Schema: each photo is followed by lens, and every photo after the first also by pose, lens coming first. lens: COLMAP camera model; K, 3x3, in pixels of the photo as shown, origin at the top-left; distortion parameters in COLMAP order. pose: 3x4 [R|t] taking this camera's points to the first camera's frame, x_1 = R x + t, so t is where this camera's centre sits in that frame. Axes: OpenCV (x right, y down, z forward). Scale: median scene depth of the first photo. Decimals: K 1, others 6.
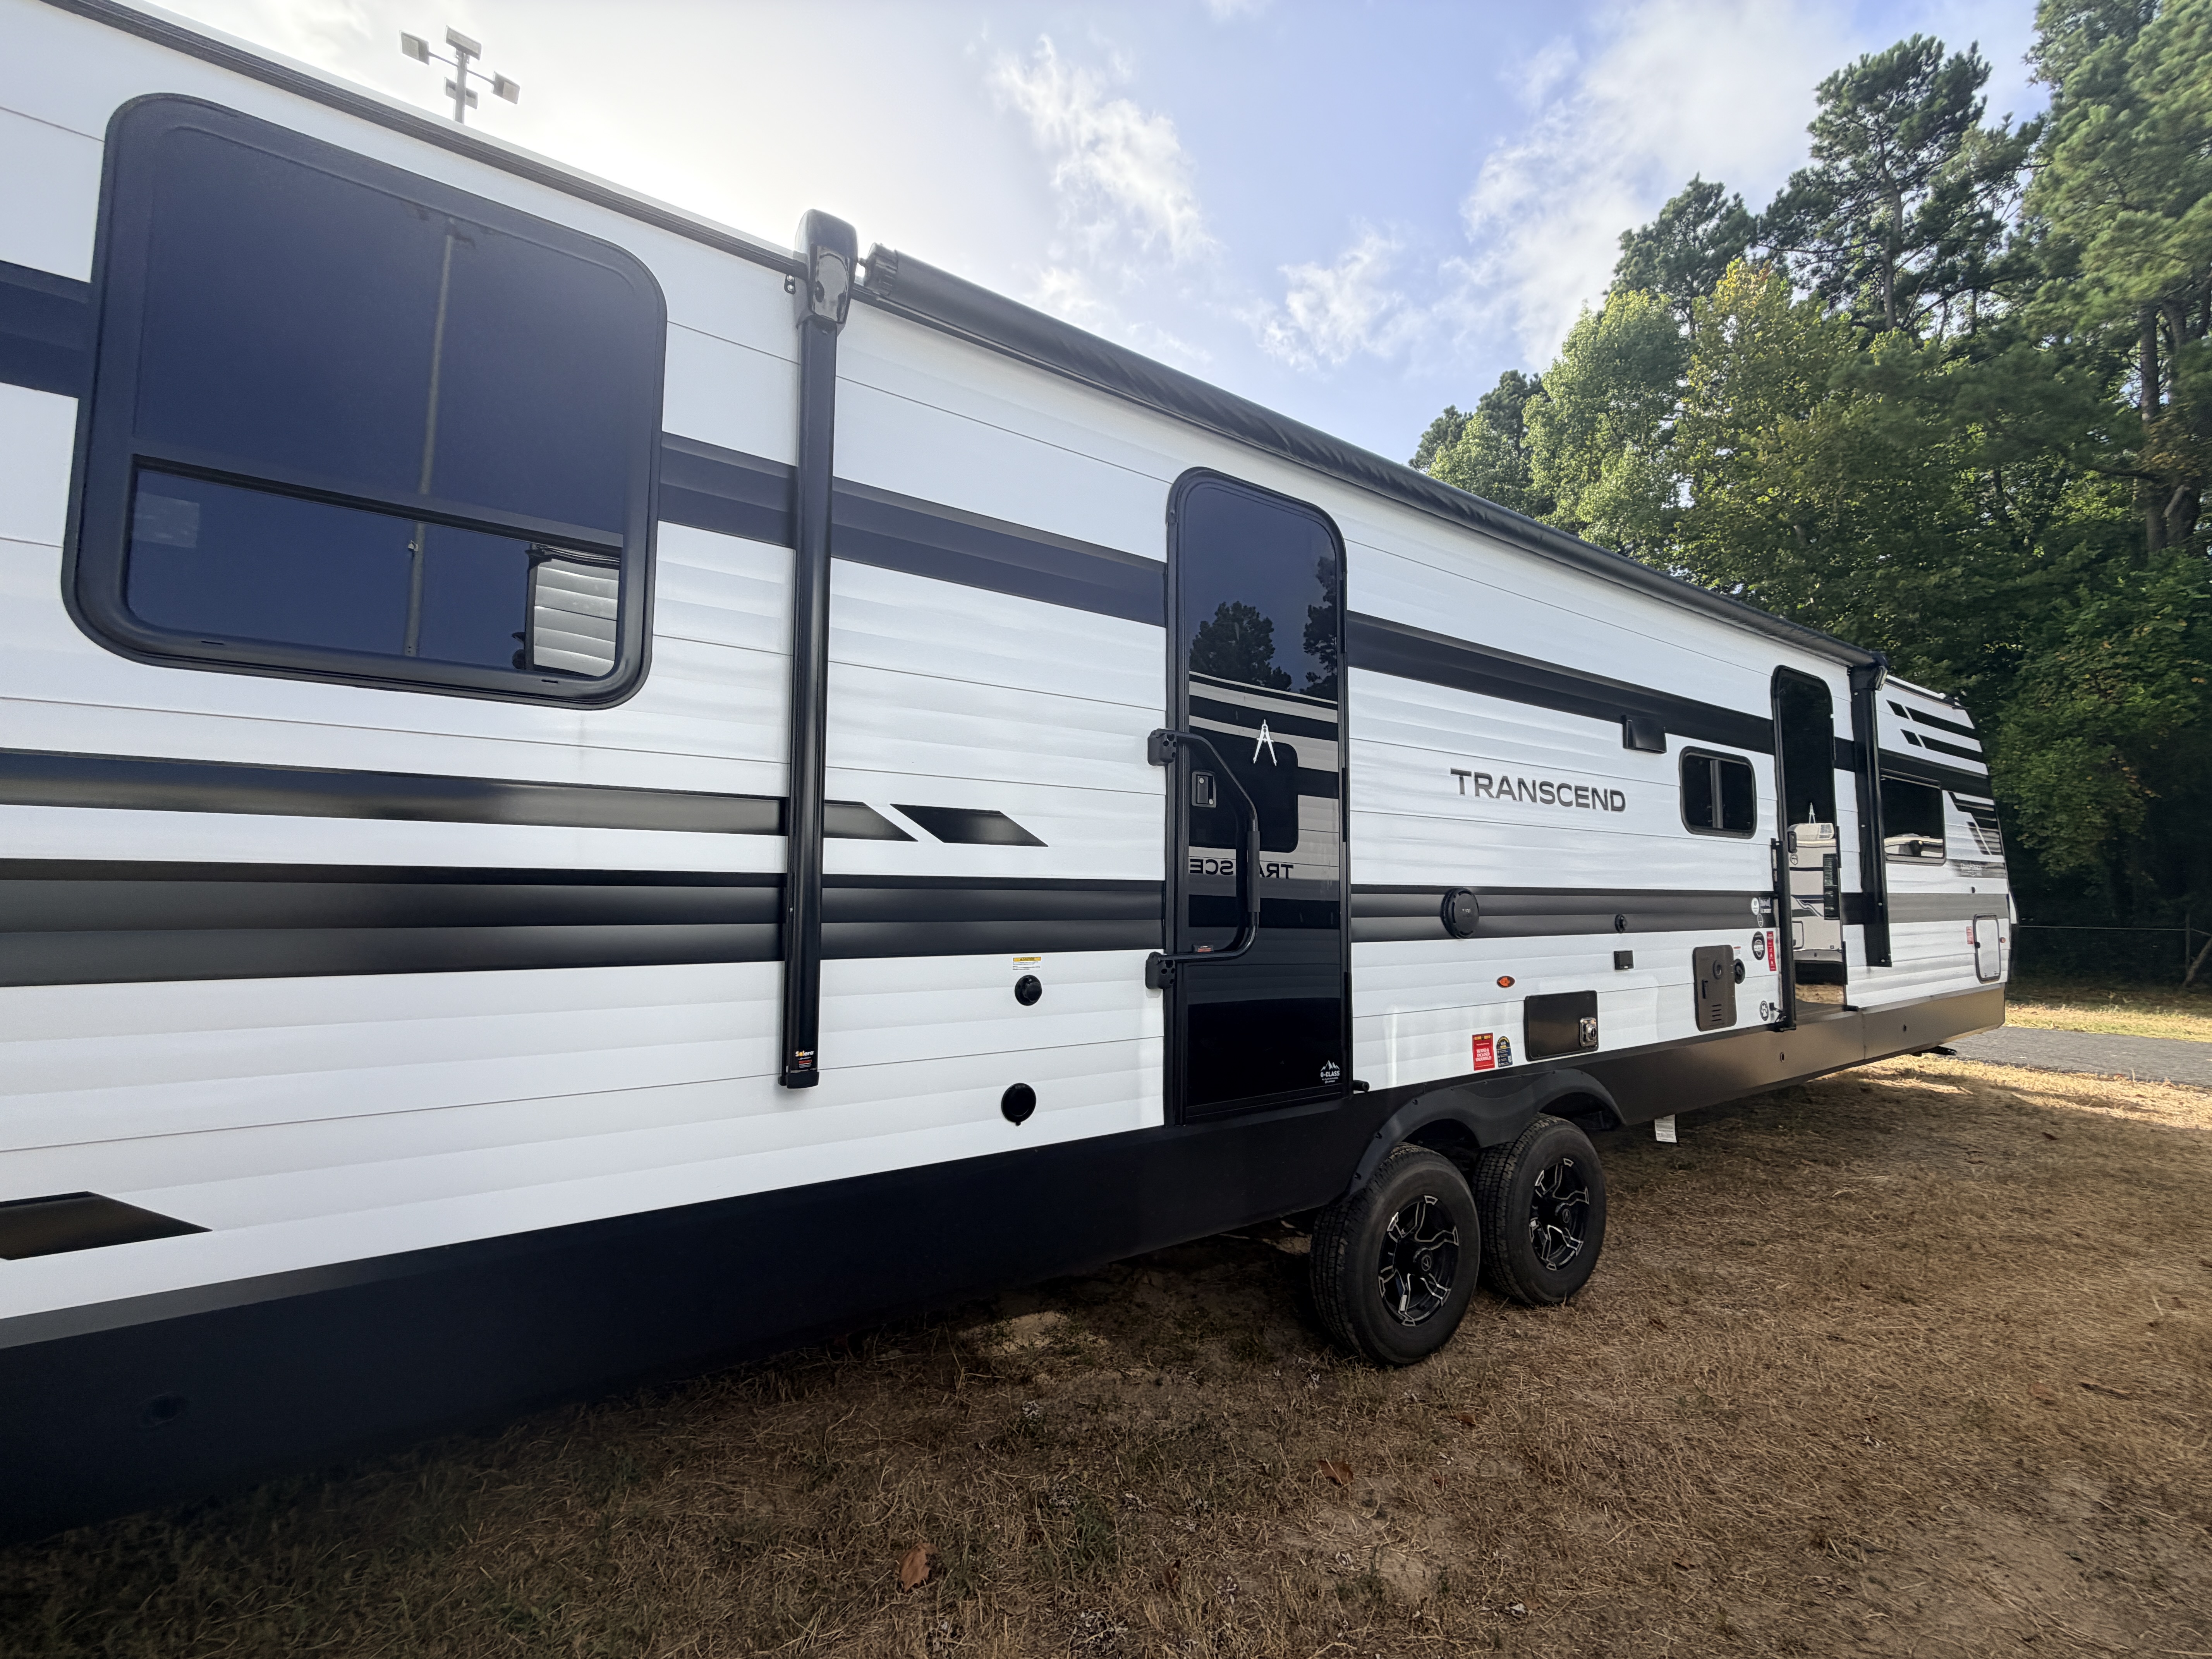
lens RADIAL K [[879.8, 0, 1106.0], [0, 879.8, 829.5], [0, 0, 1]] dist [0.002646, 0.000212]
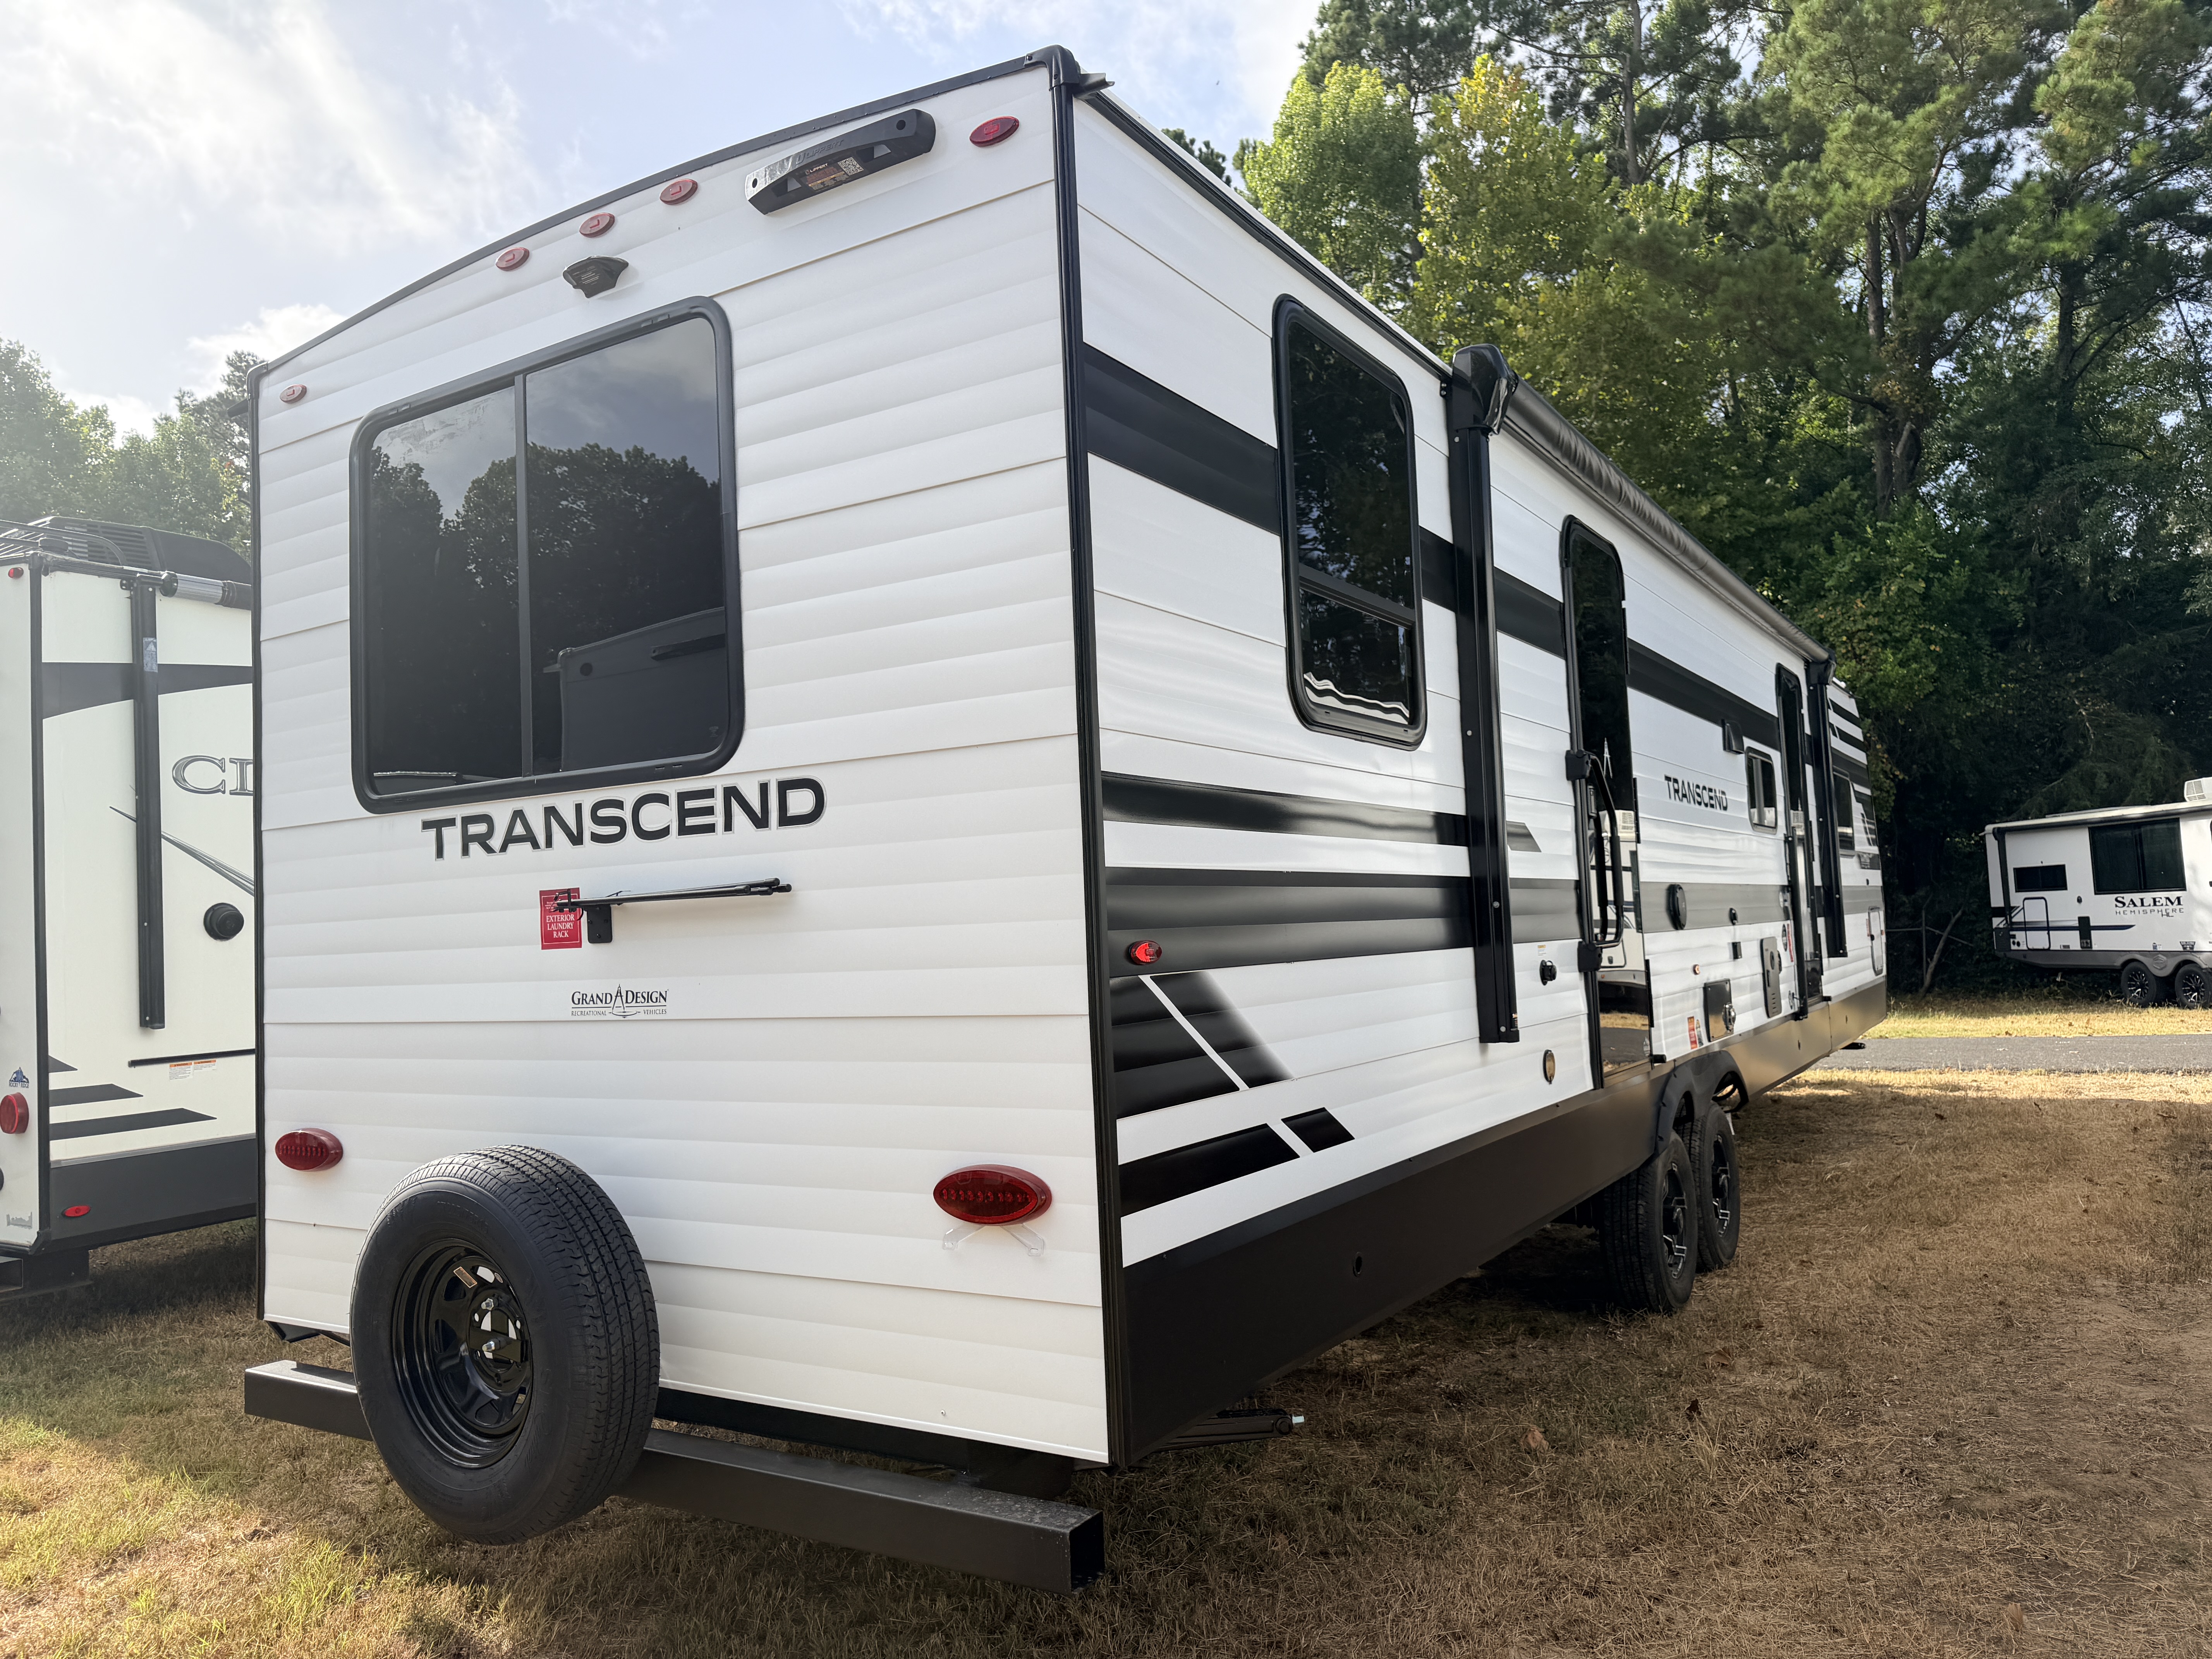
lens RADIAL K [[1549.7, 0, 1143.5], [0, 1549.7, 829.4], [0, 0, 1]] dist [0.114165, -0.154569]
pose [[0.898266, -0.019919, 0.439001, -0.168139], [0.021902, 0.999760, 0.000547, -0.002799], [-0.438906, 0.009124, 0.898487, -0.074772]]
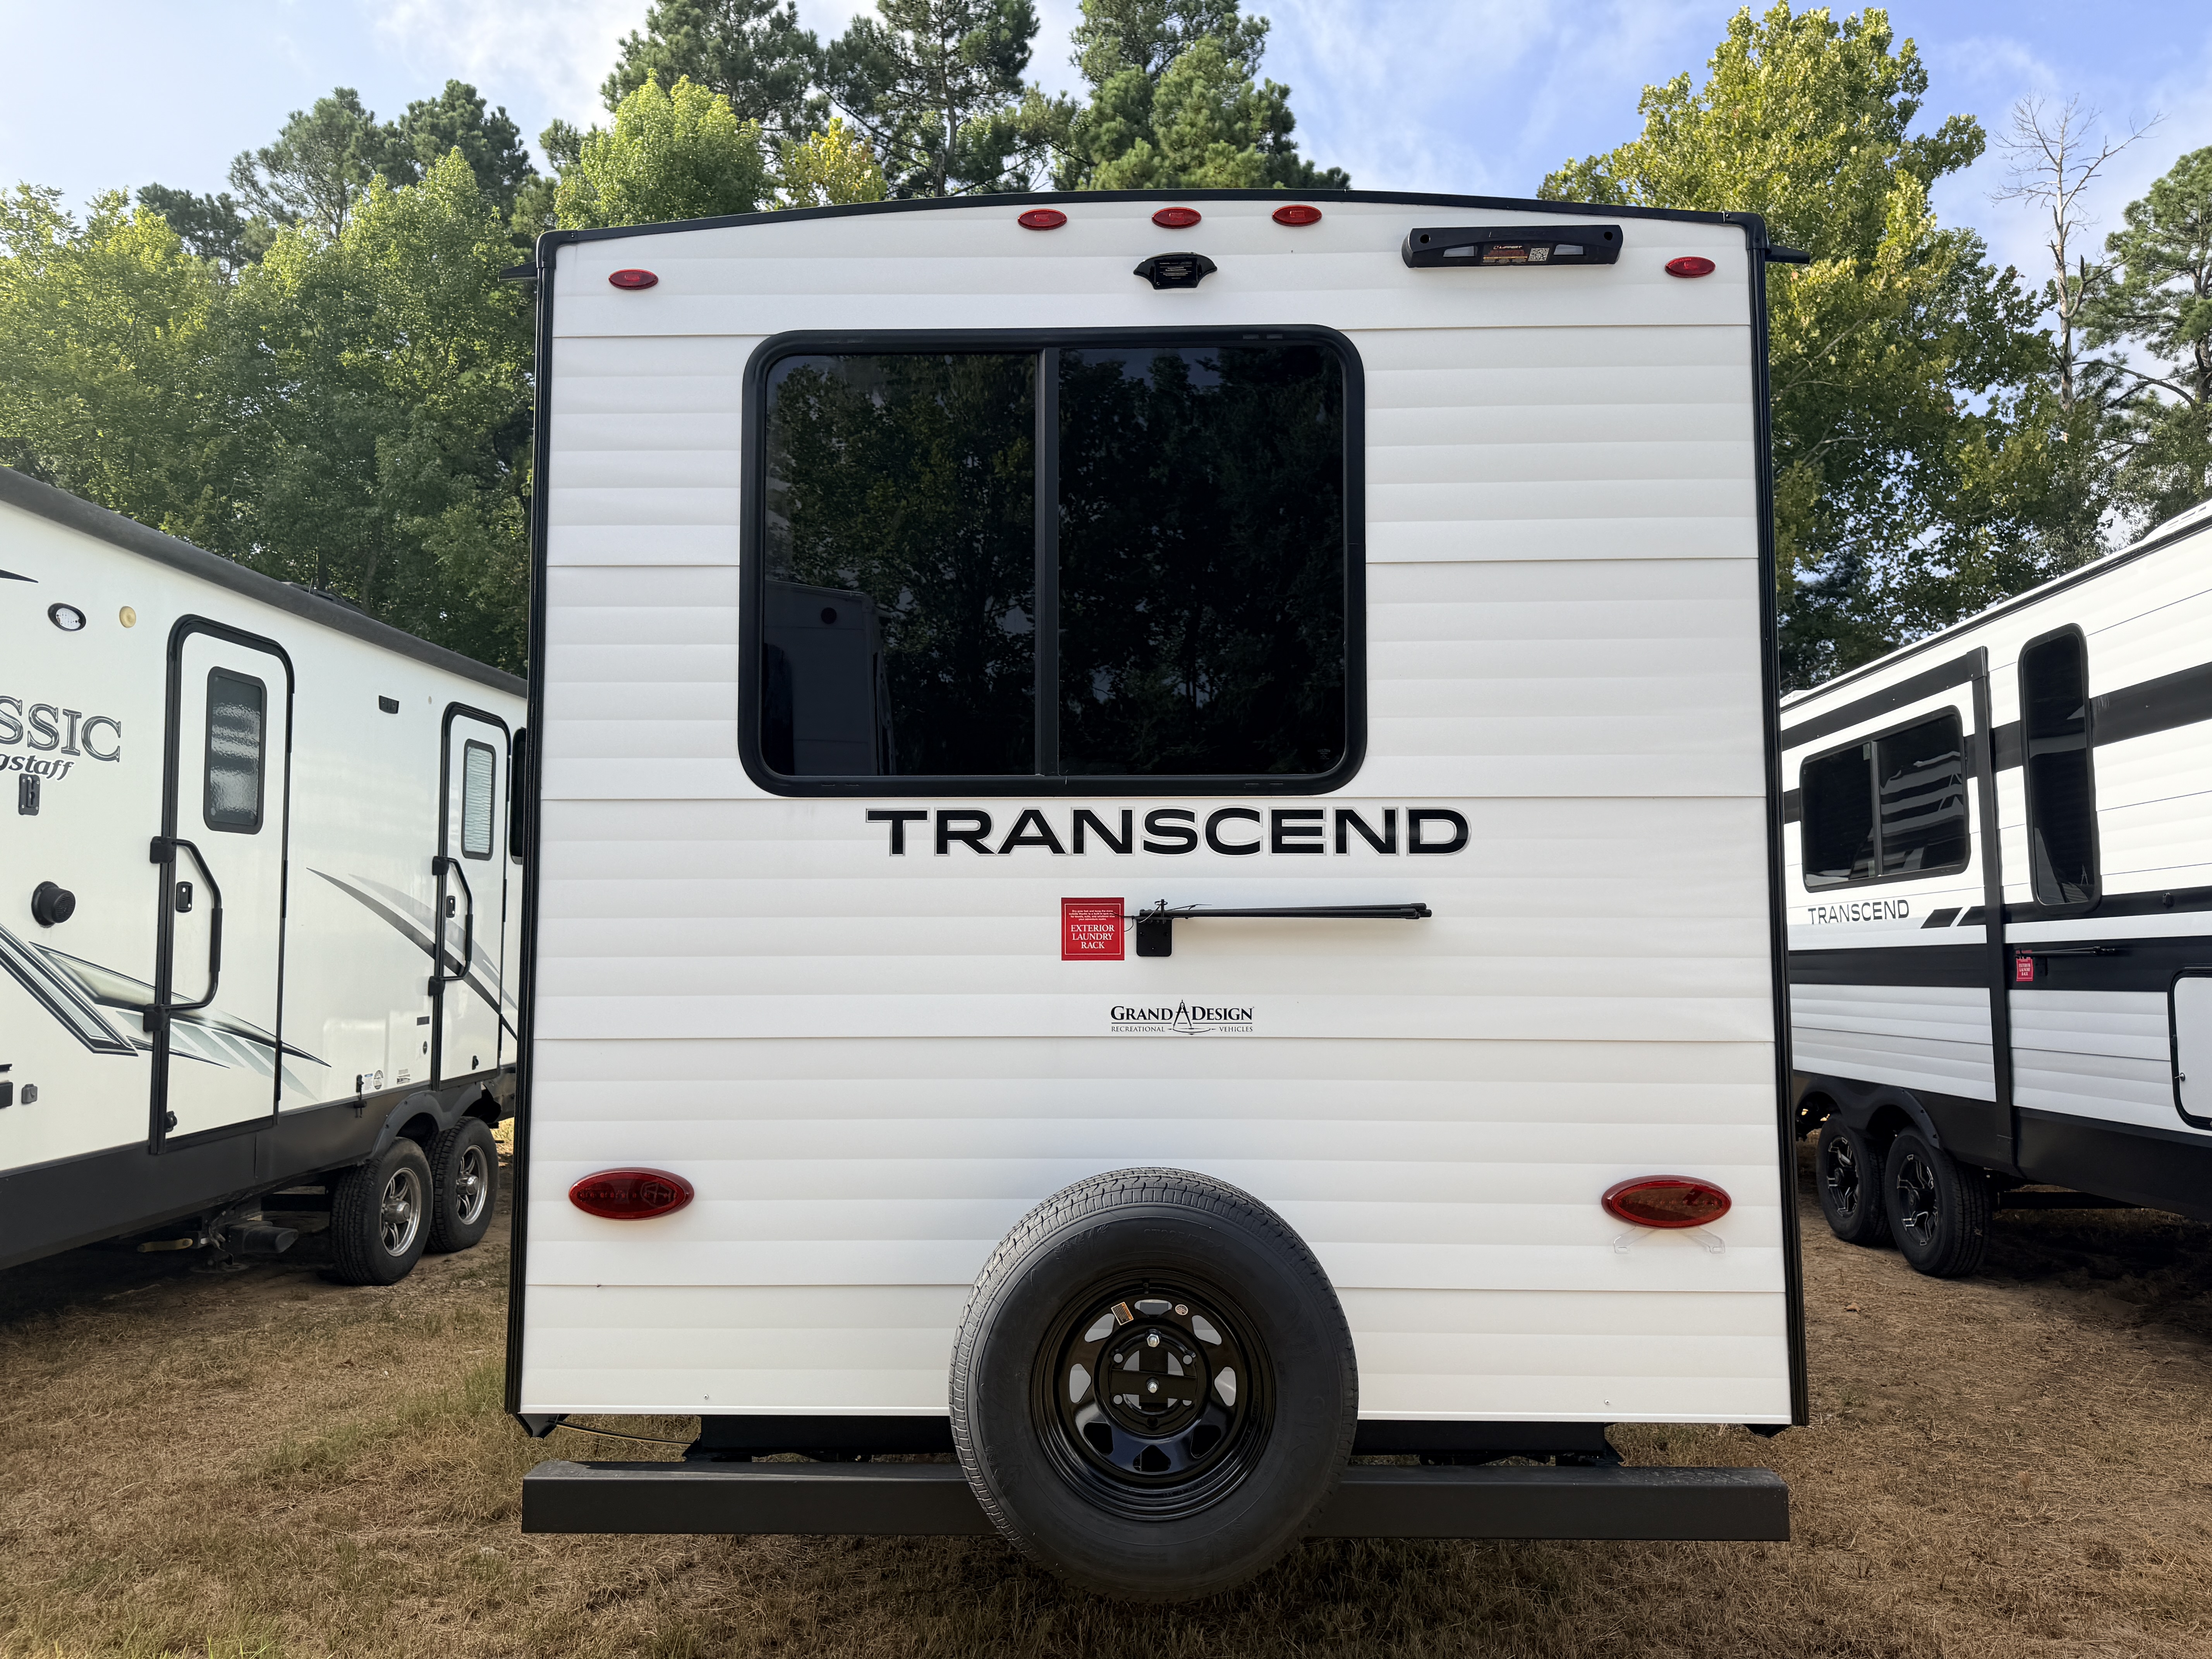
lens RADIAL K [[1549.7, 0, 1143.5], [0, 1549.7, 829.4], [0, 0, 1]] dist [0.114165, -0.154569]
pose [[0.568404, 0.057244, 0.820756, -0.257011], [-0.049588, 0.998147, -0.035274, 0.000037], [-0.821254, -0.020650, 0.570189, -0.006256]]
